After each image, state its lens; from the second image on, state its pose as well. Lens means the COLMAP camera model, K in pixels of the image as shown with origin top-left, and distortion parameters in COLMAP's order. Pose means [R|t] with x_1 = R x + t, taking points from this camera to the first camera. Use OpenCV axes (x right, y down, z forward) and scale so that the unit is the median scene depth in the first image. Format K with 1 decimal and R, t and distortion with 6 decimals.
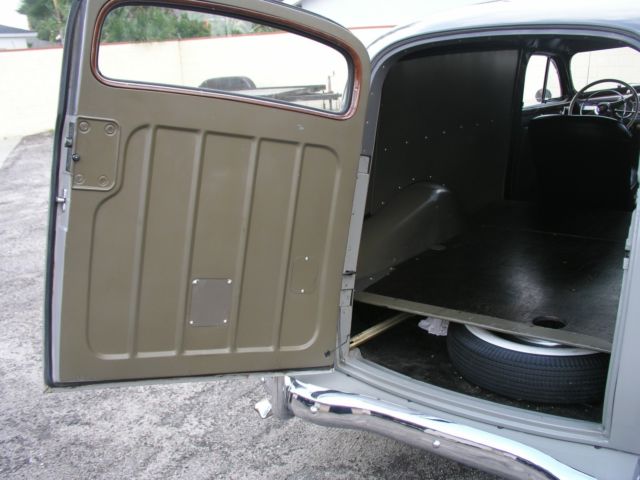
lens RADIAL K [[657.0, 0, 320.0], [0, 657.0, 240.0], [0, 0, 1]] dist [-0.246493, 0.297508]
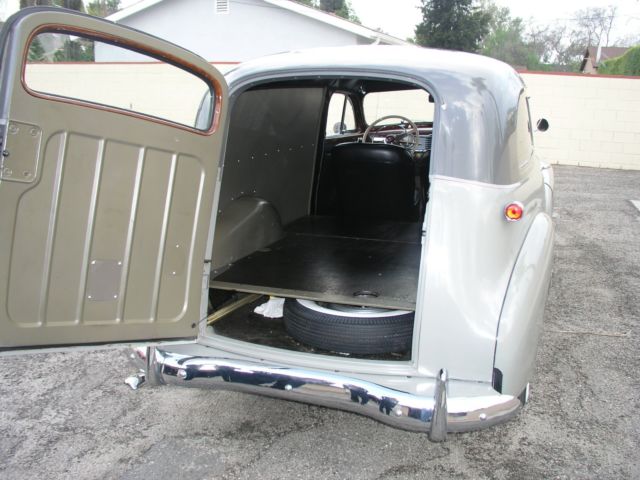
lens RADIAL K [[657.0, 0, 320.0], [0, 657.0, 240.0], [0, 0, 1]] dist [-0.246493, 0.297508]
pose [[0.945050, -0.006714, 0.326857, -0.121292], [0.025422, 0.998271, -0.052998, 0.063960], [-0.325936, 0.058396, 0.943587, -0.173253]]
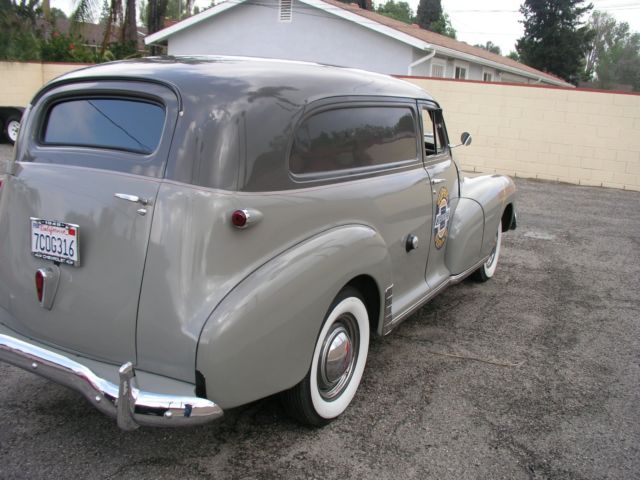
lens RADIAL K [[657.0, 0, 320.0], [0, 657.0, 240.0], [0, 0, 1]] dist [-0.246493, 0.297508]
pose [[0.983441, 0.064769, 0.169260, 0.370266], [-0.054434, 0.996399, -0.065012, 0.068428], [-0.172861, 0.054722, 0.983425, -0.321141]]
